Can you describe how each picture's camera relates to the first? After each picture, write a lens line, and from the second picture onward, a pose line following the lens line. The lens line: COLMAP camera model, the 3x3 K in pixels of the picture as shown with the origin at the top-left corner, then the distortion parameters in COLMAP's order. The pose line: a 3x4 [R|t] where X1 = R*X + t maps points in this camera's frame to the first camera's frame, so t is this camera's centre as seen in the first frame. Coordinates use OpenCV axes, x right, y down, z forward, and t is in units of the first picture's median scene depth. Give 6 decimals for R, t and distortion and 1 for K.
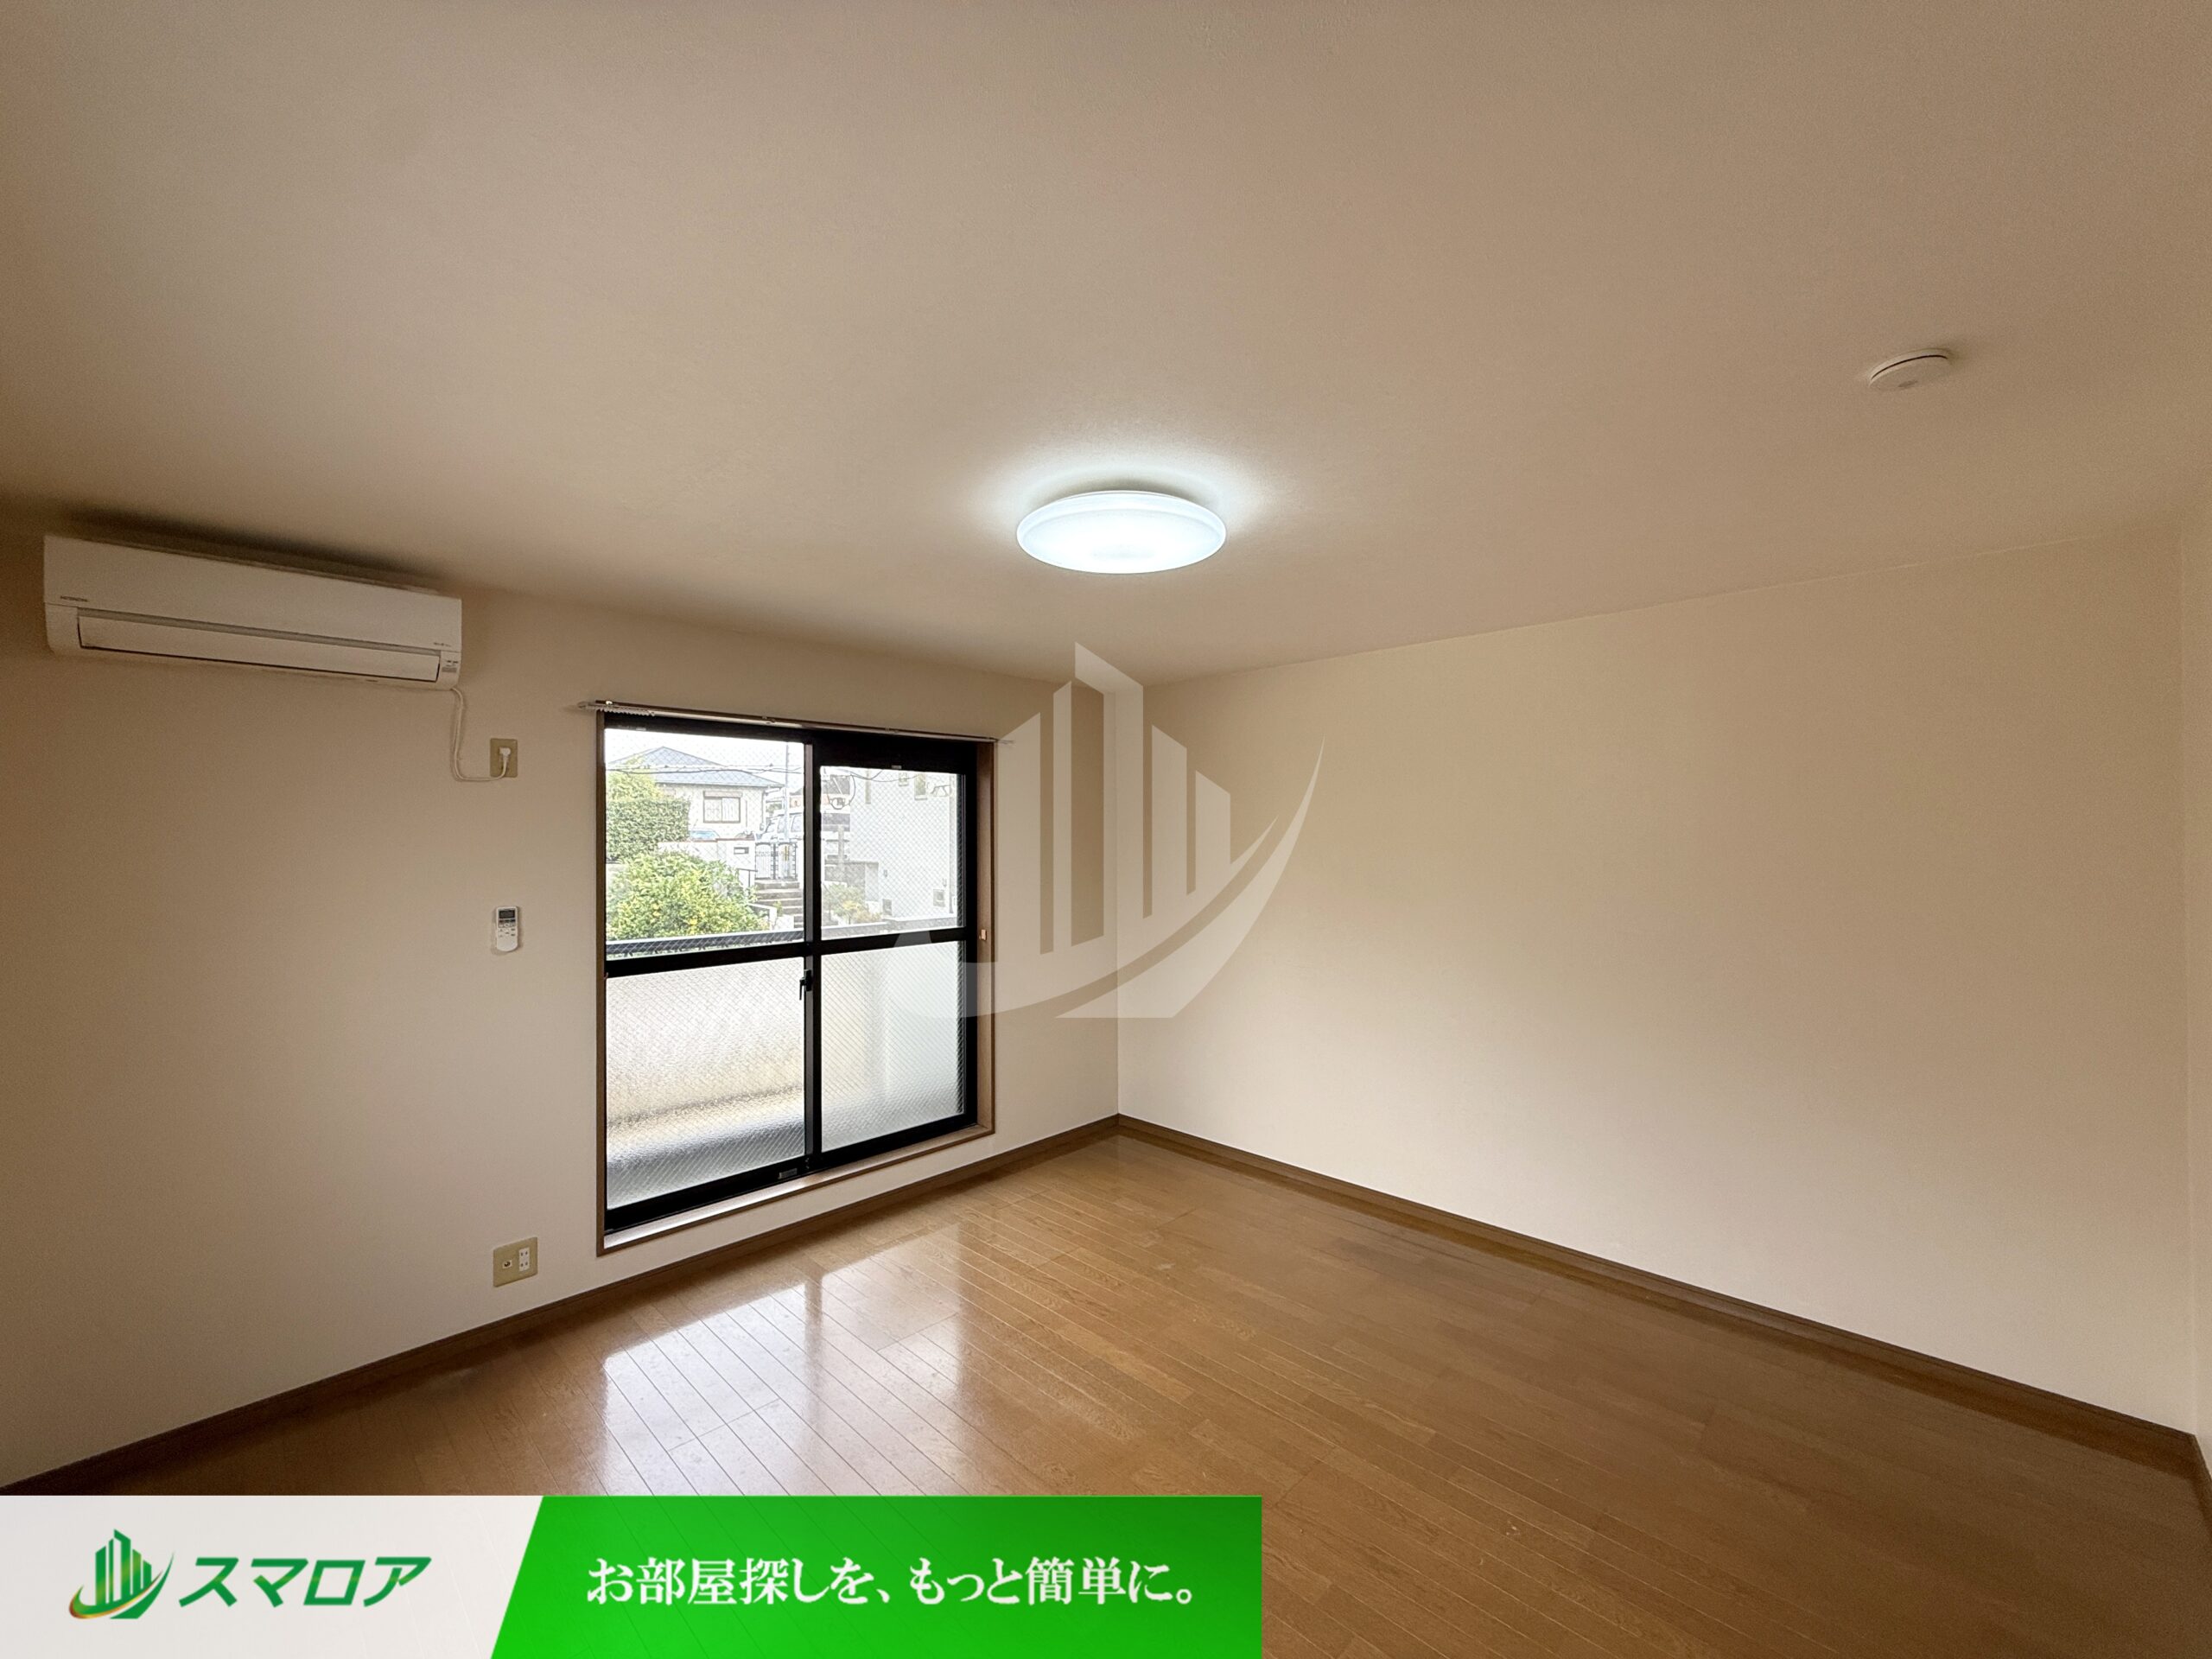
lens RADIAL K [[879.0, 0, 1097.8], [0, 879.0, 830.0], [0, 0, 1]] dist [-0.001274, 0.000042]
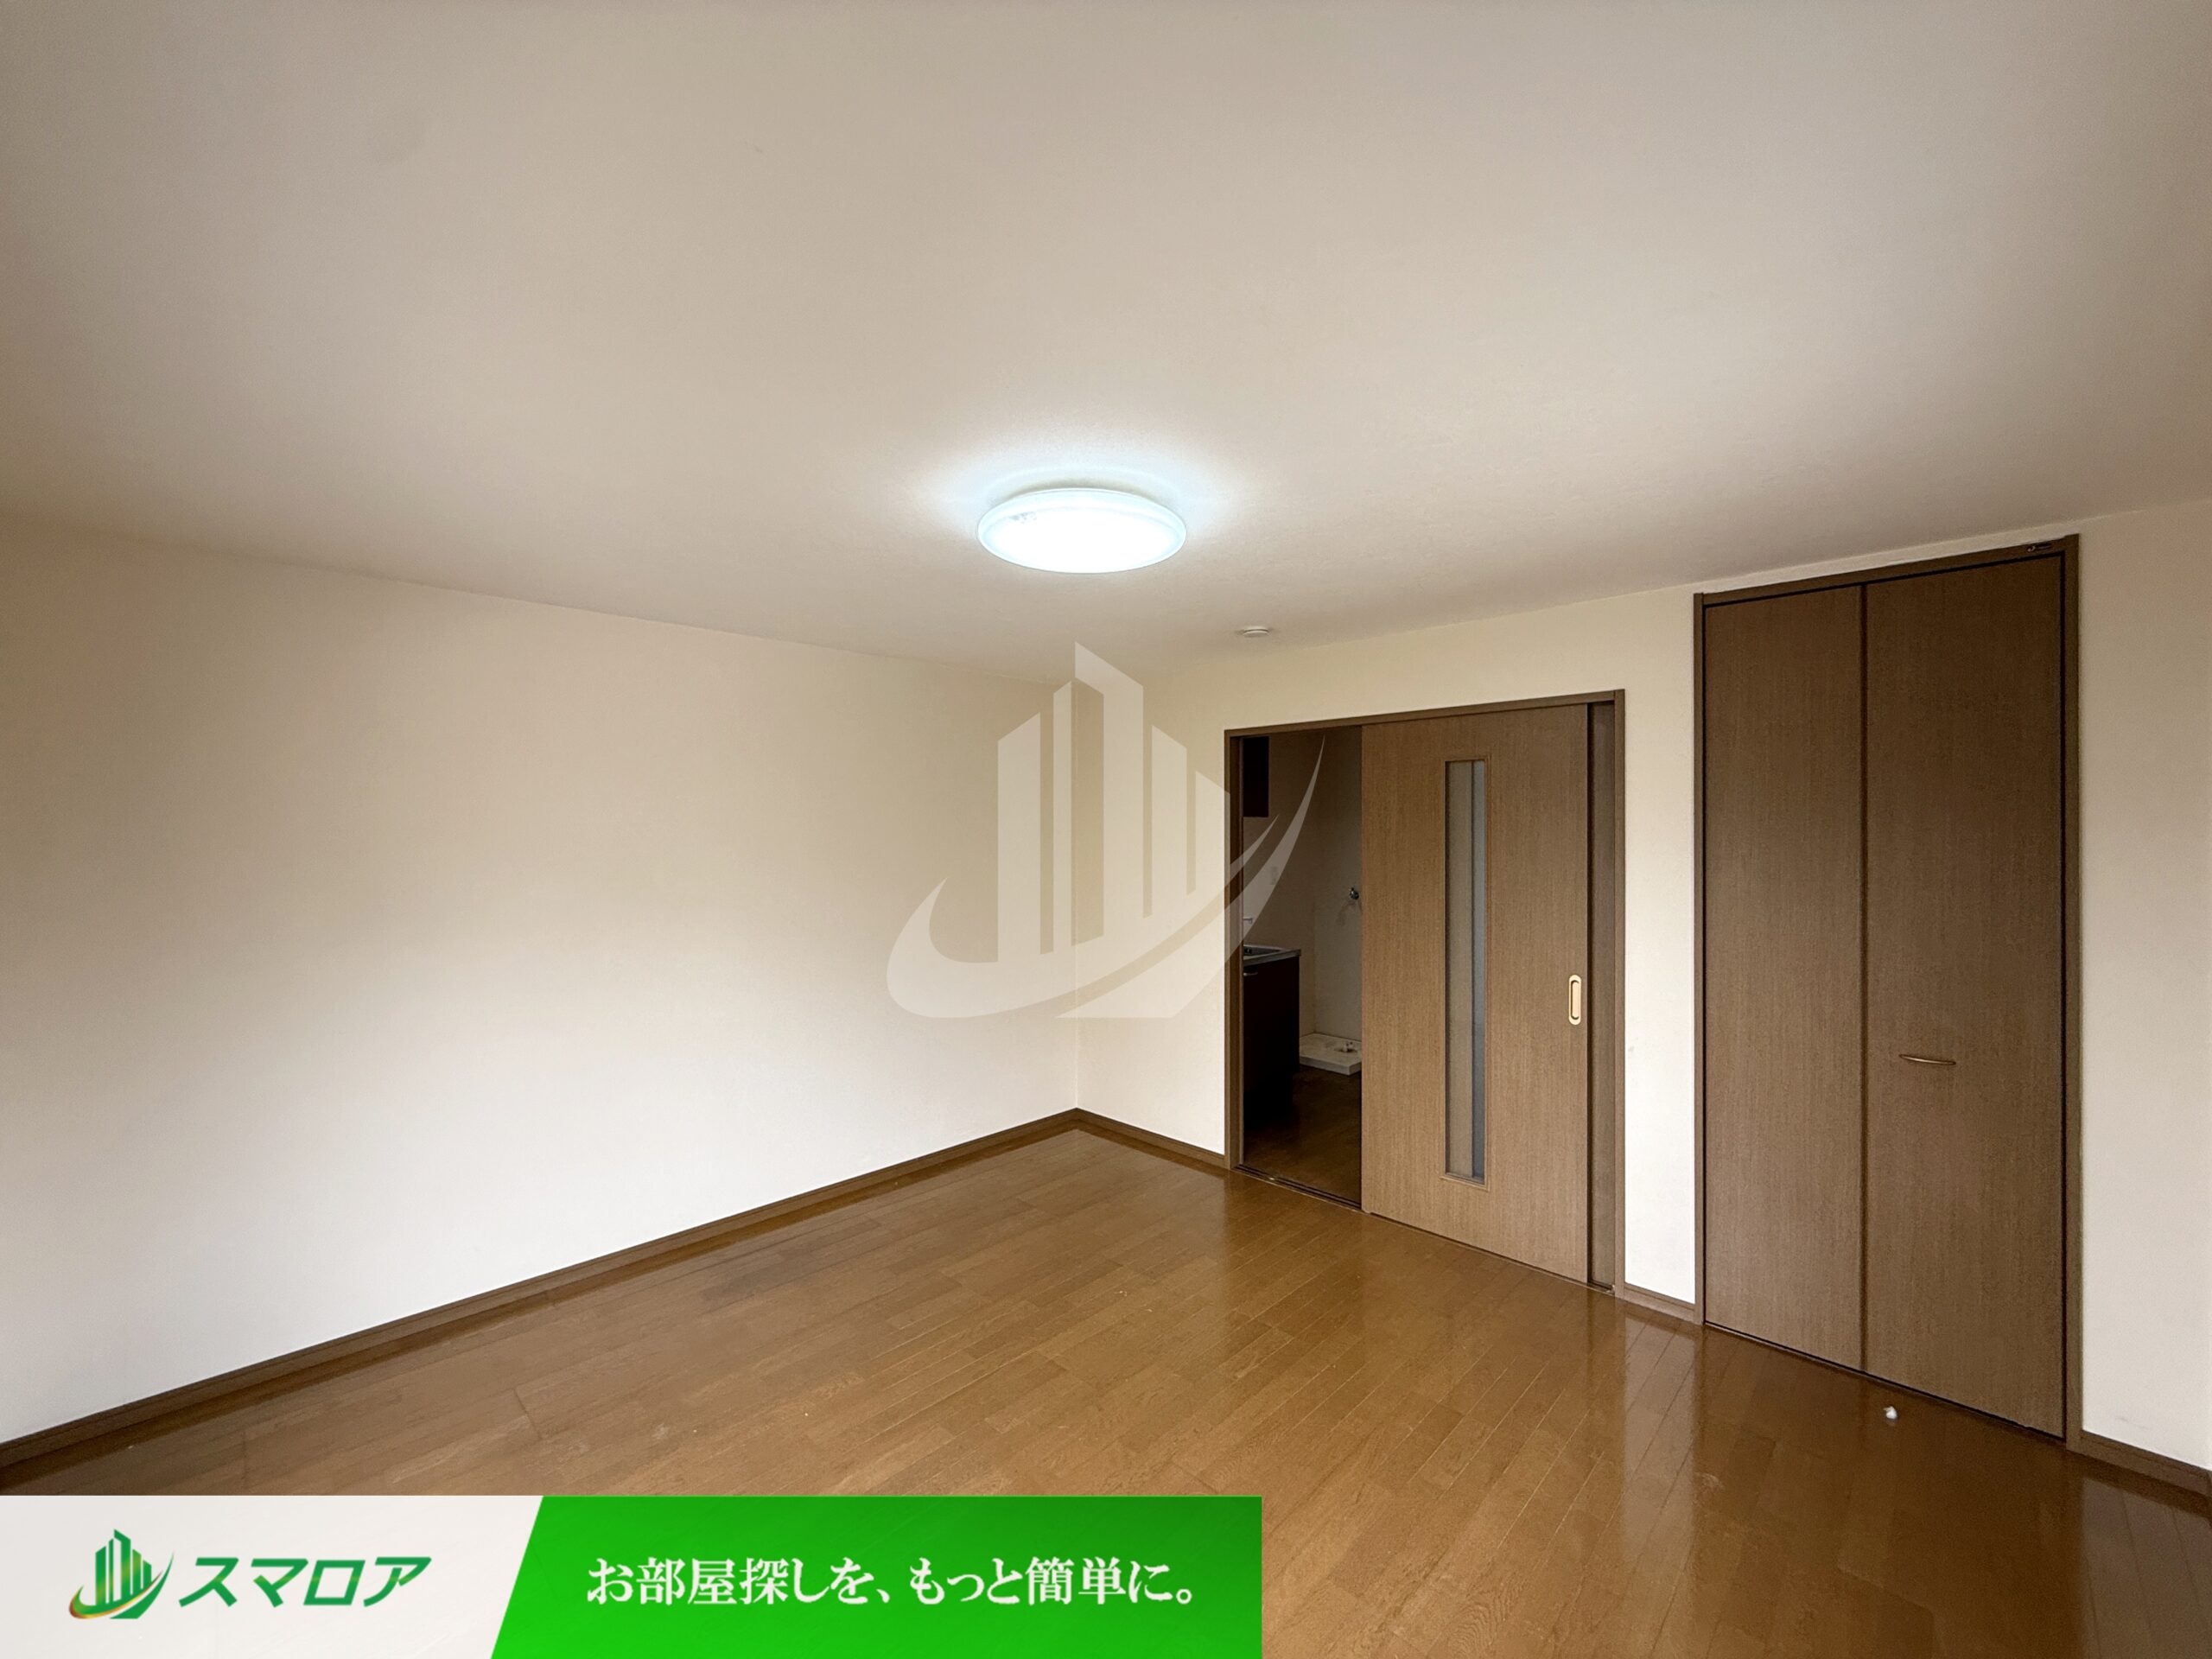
lens RADIAL K [[879.0, 0, 1097.8], [0, 879.0, 830.0], [0, 0, 1]] dist [-0.001274, 0.000042]
pose [[0.012414, -0.000589, 0.999923, -0.666861], [-0.003475, 0.999994, 0.000633, -0.002500], [-0.999917, -0.003482, 0.012412, 0.655264]]
